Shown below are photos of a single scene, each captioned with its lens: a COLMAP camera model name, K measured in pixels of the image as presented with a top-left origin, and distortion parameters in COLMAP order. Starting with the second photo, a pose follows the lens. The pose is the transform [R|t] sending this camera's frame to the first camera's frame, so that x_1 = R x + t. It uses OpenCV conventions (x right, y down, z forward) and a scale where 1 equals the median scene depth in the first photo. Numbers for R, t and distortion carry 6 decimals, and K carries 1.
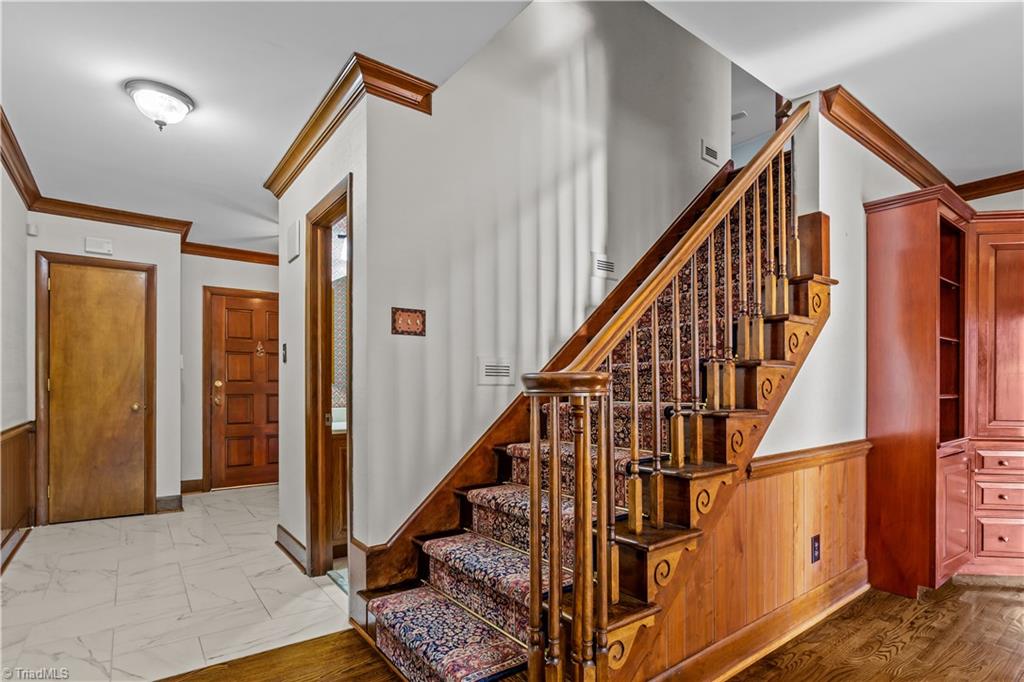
lens RADIAL K [[522.3, 0, 517.4], [0, 522.3, 387.9], [0, 0, 1]] dist [-0.007219, 0.000308]
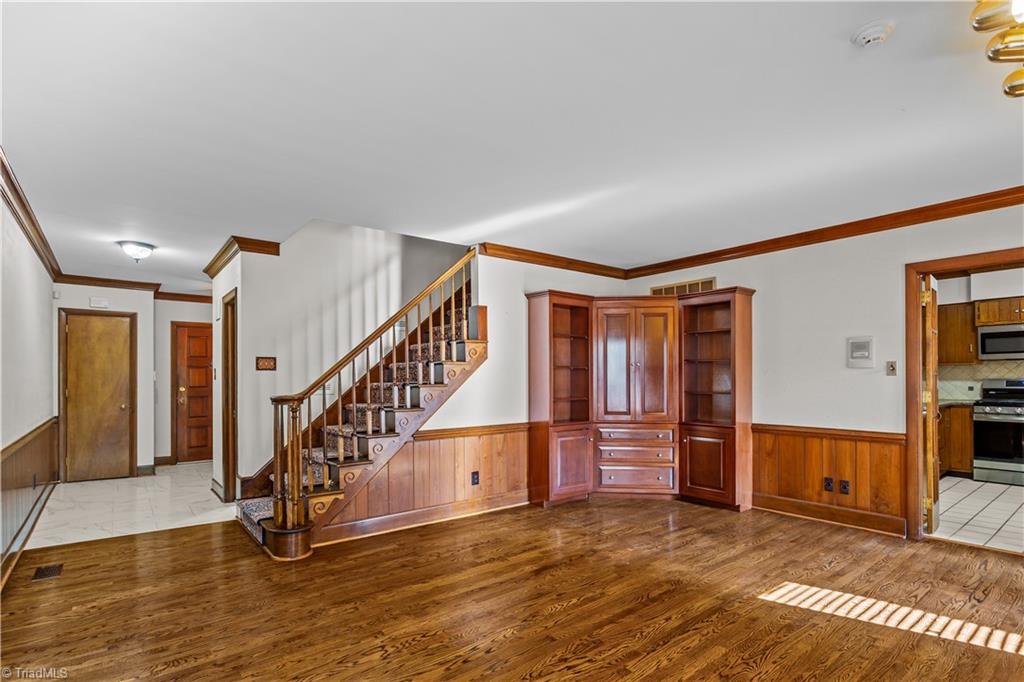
lens RADIAL K [[516.8, 0, 514.7], [0, 516.8, 377.4], [0, 0, 1]] dist [-0.003240, 0.000041]
pose [[0.999803, -0.006229, 0.018831, 0.415662], [0.006342, 0.999962, -0.005932, -0.035073], [-0.018793, 0.006051, 0.999805, -0.575611]]
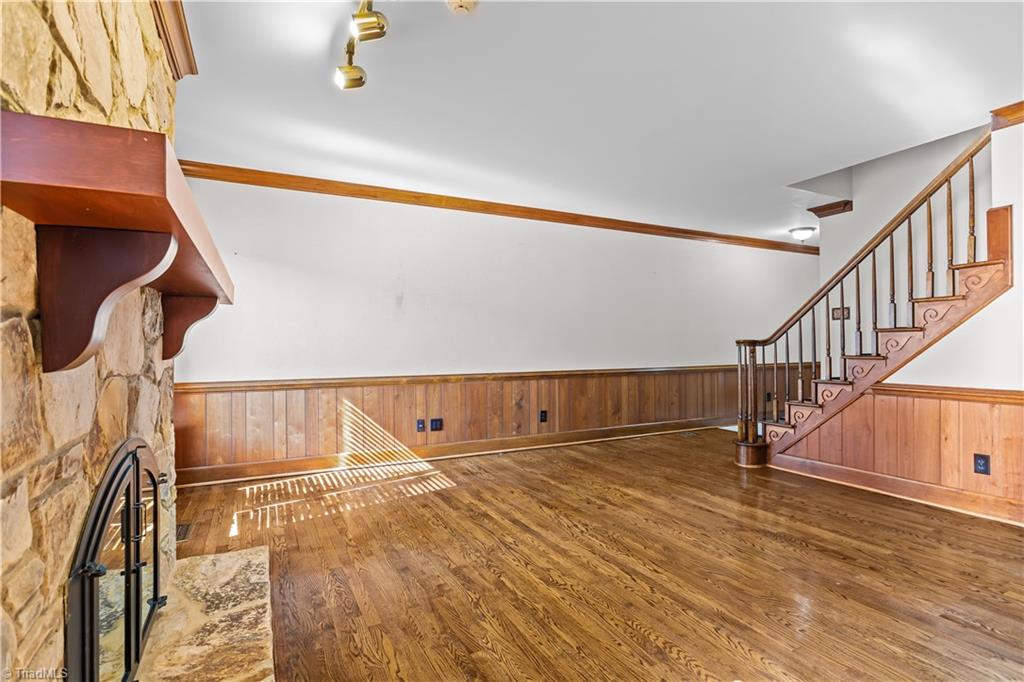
lens RADIAL K [[496.5, 0, 512.0], [0, 496.5, 341.0], [0, 0, 1]] dist [-0.000091, 0.000155]
pose [[-0.189667, -0.008409, -0.981813, 1.238317], [0.003201, 0.999953, -0.009182, -0.000800], [0.981843, -0.004884, -0.189631, 0.024153]]
